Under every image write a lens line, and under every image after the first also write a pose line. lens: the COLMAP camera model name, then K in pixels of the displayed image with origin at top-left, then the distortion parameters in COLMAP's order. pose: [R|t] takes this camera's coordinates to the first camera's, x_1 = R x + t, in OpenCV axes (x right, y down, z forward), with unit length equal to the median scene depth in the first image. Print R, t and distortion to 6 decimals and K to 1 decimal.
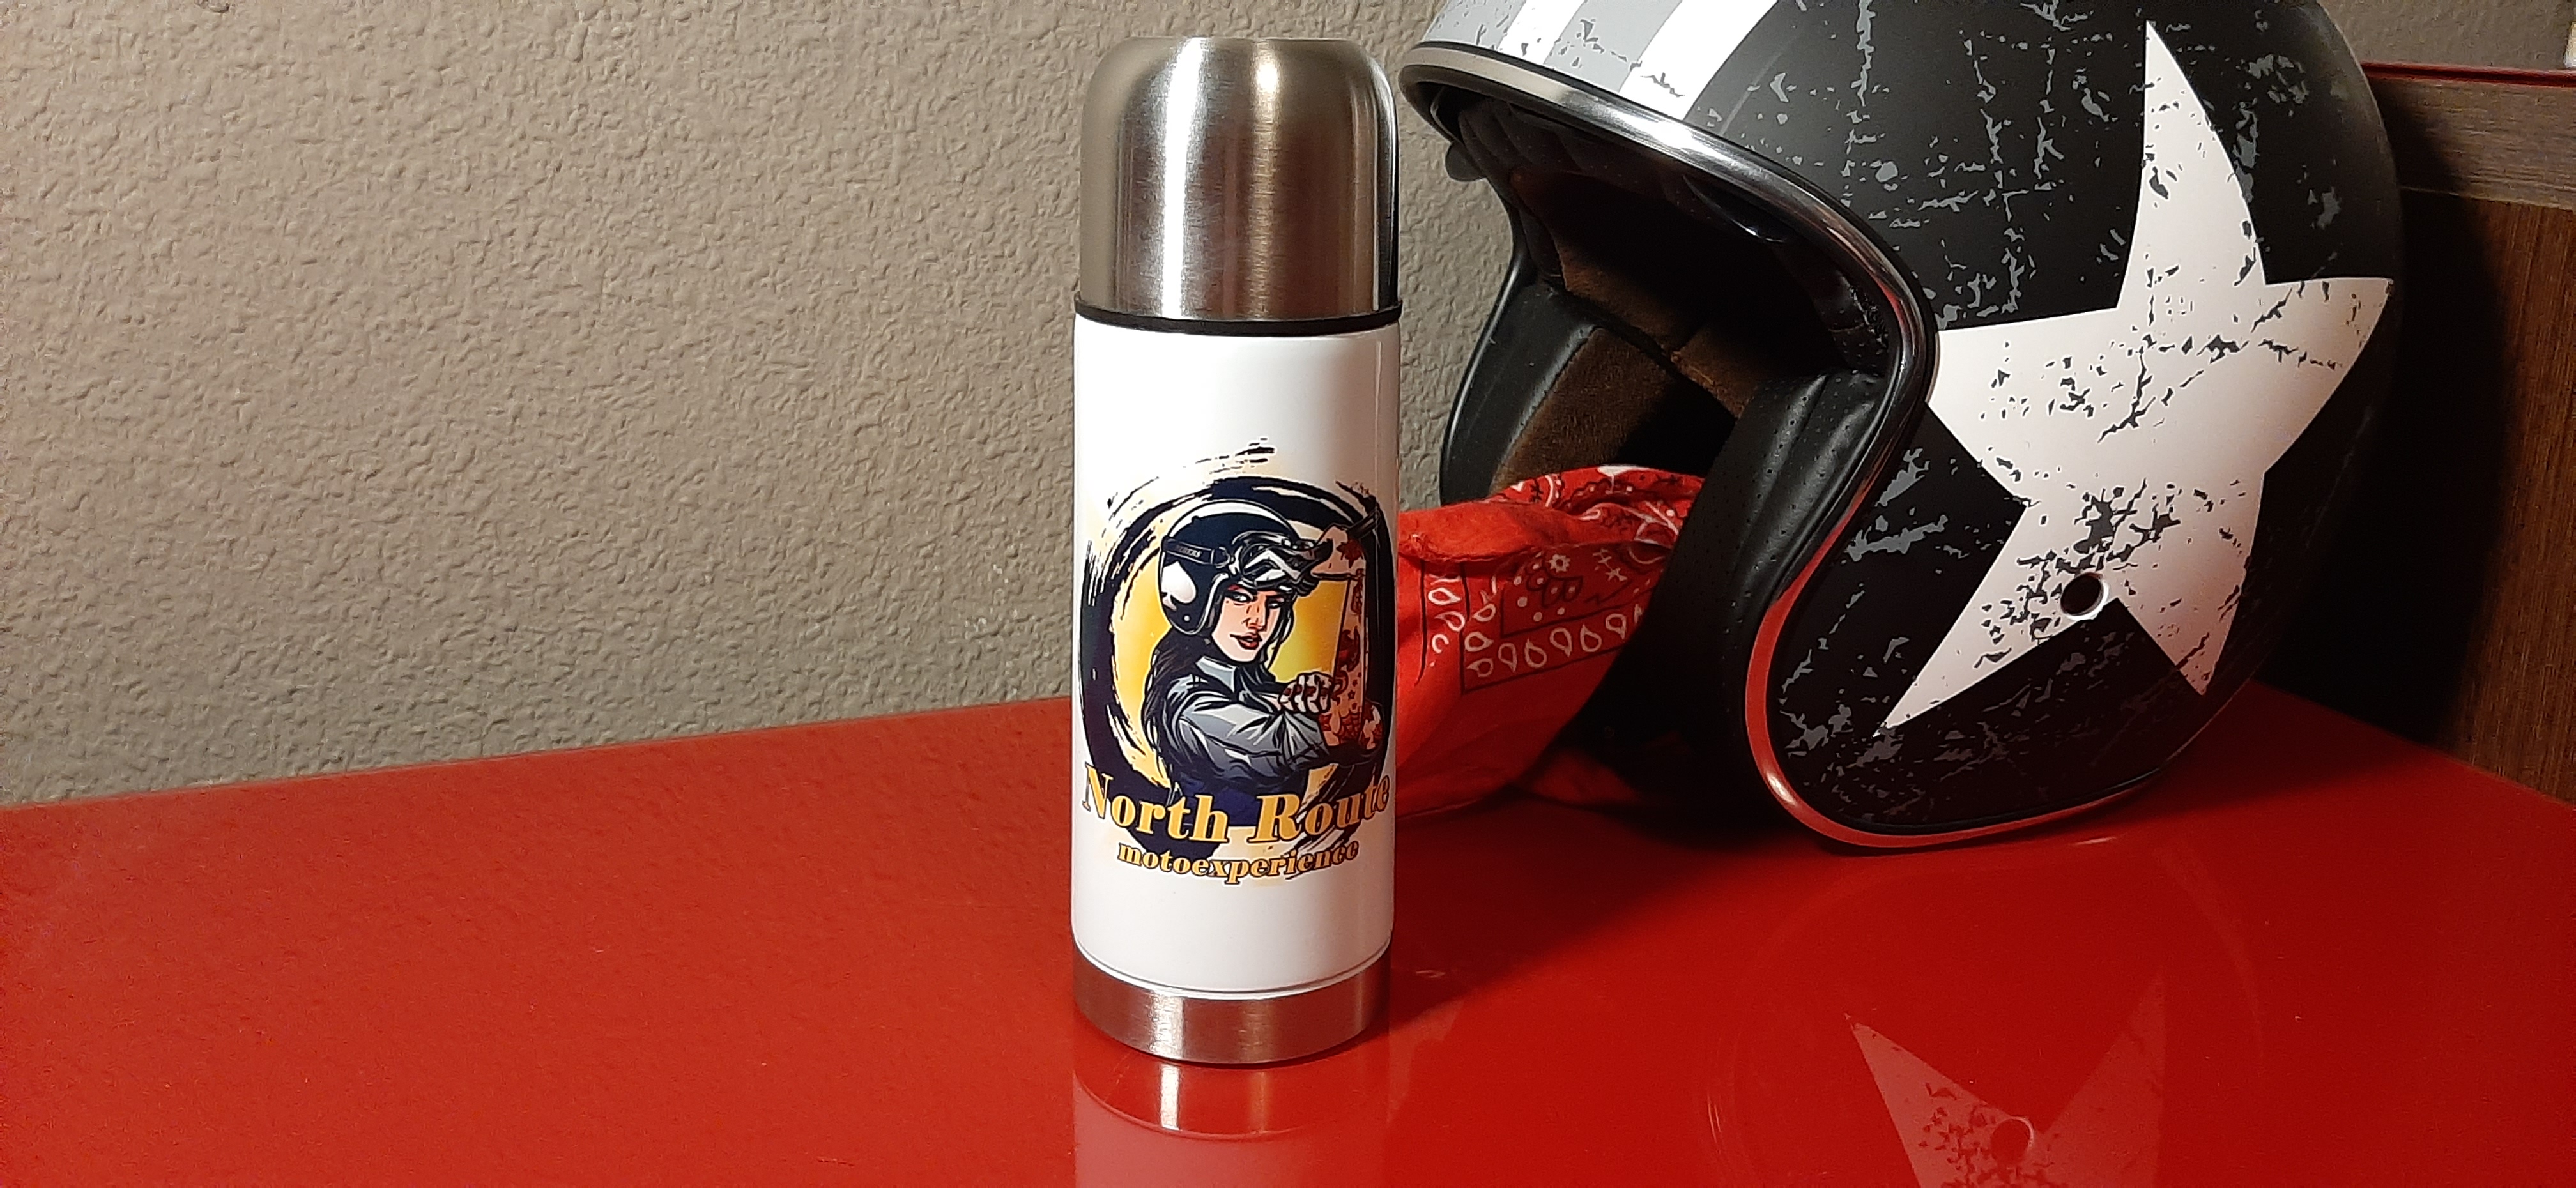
lens RADIAL K [[2007.2, 0, 1234.9], [0, 2007.2, 648.4], [0, 0, 1]] dist [0.008325, -0.077897]
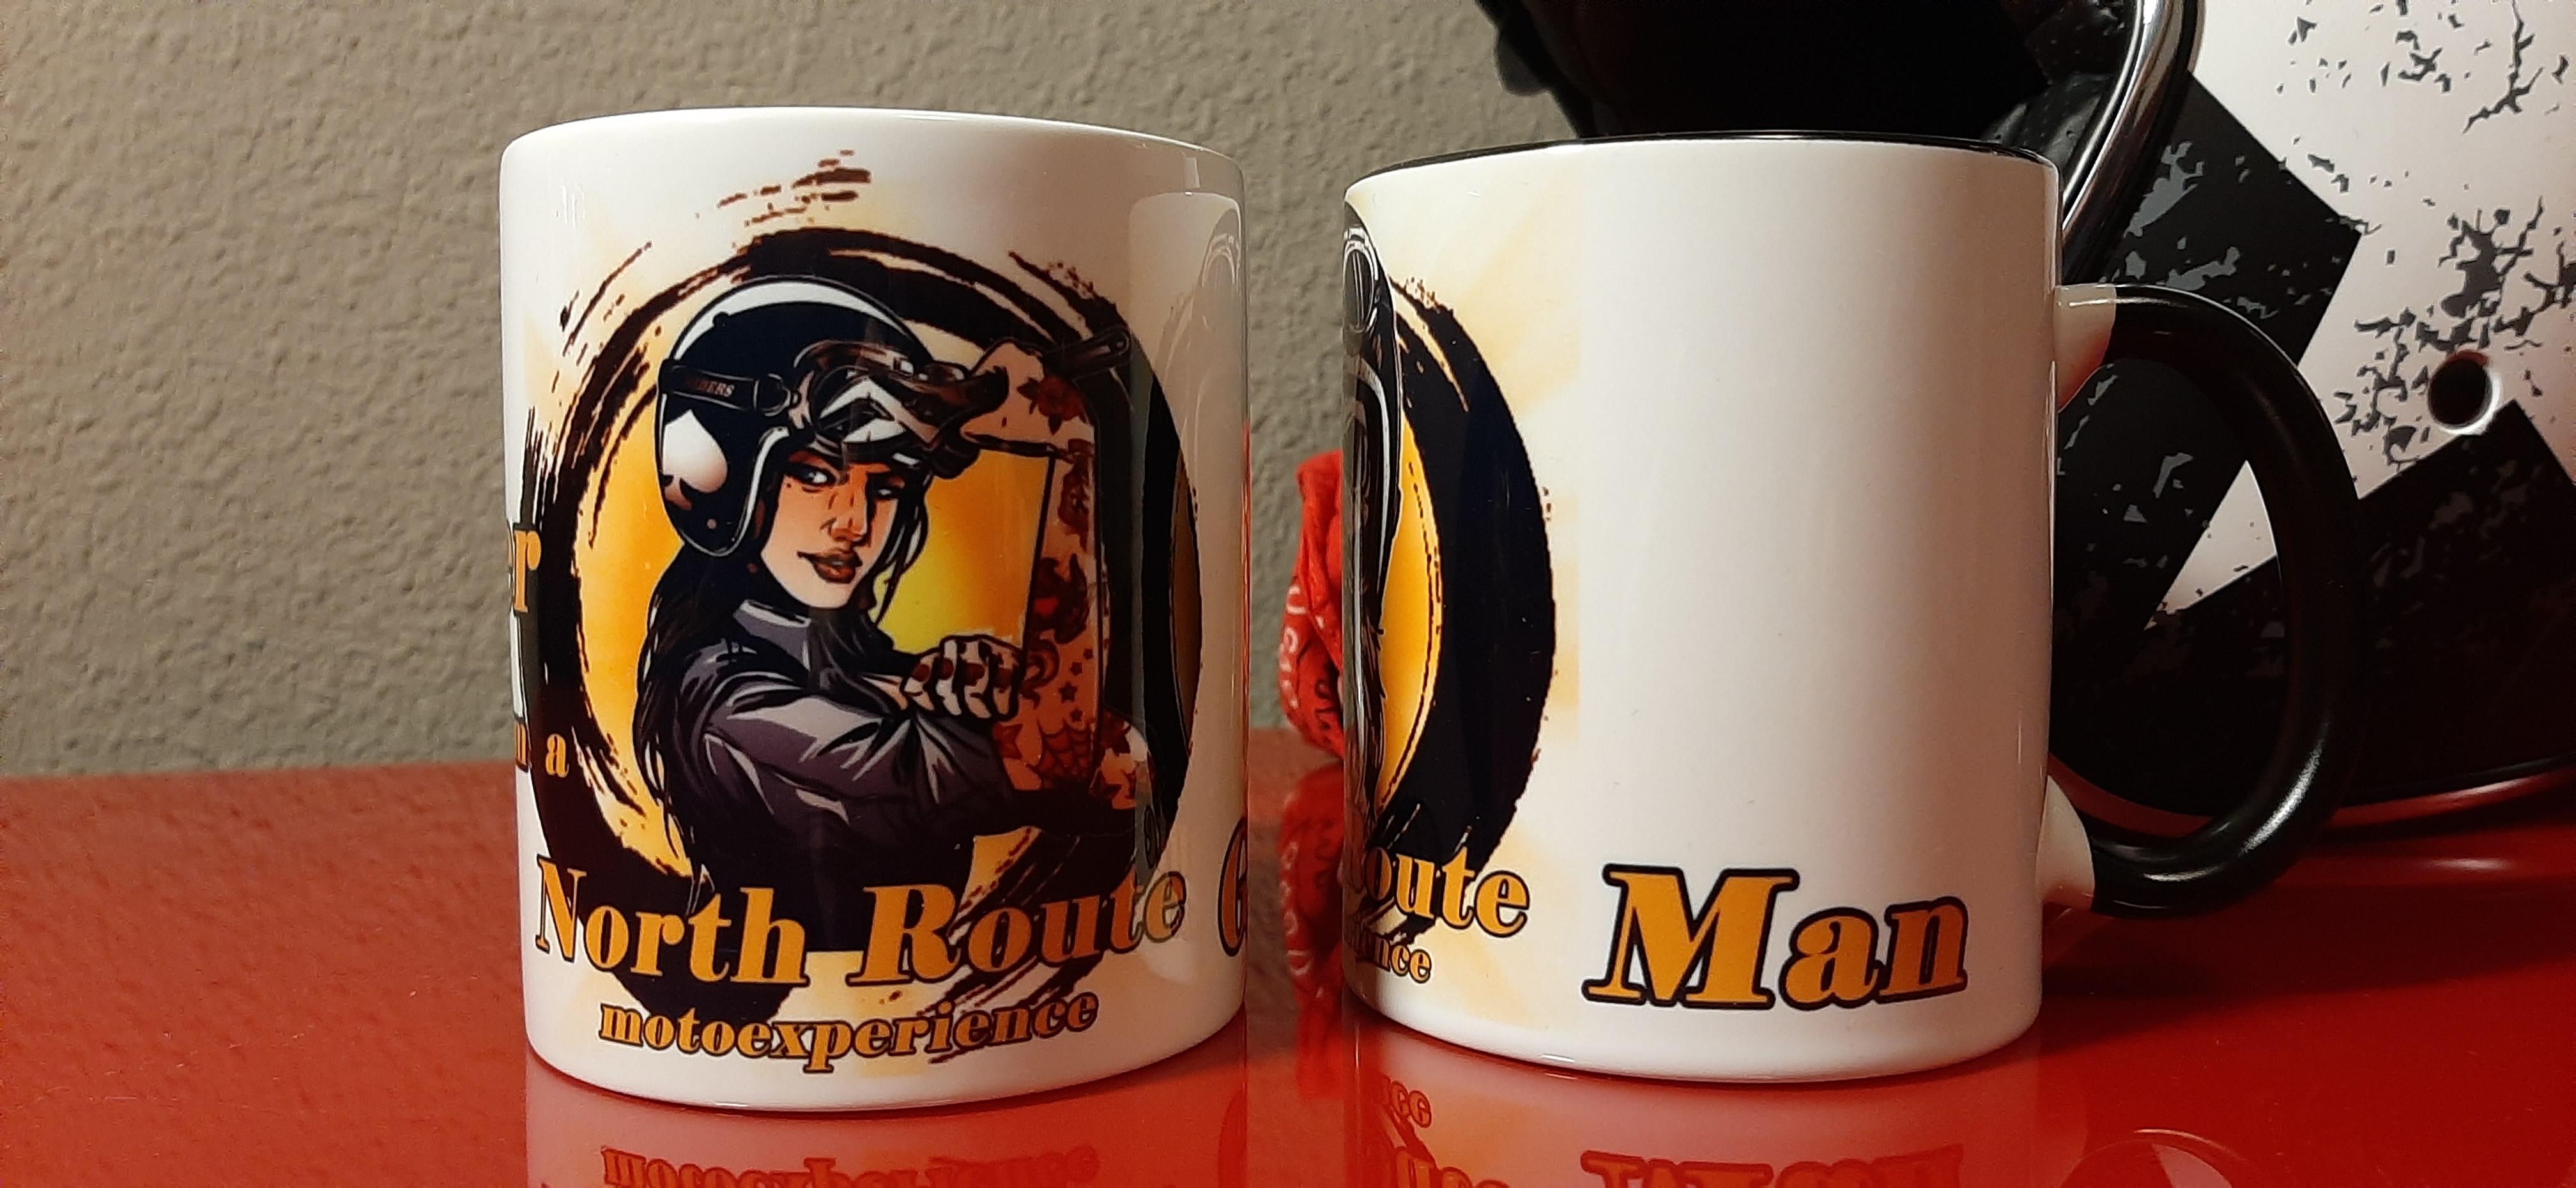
lens RADIAL K [[2007.2, 0, 1256.3], [0, 2007.2, 678.9], [0, 0, 1]] dist [0.008325, -0.077897]
pose [[0.997746, -0.002327, -0.067064, 0.067488], [-0.012116, 0.976726, -0.214148, 0.165639], [0.066001, 0.214478, 0.974496, 0.308089]]
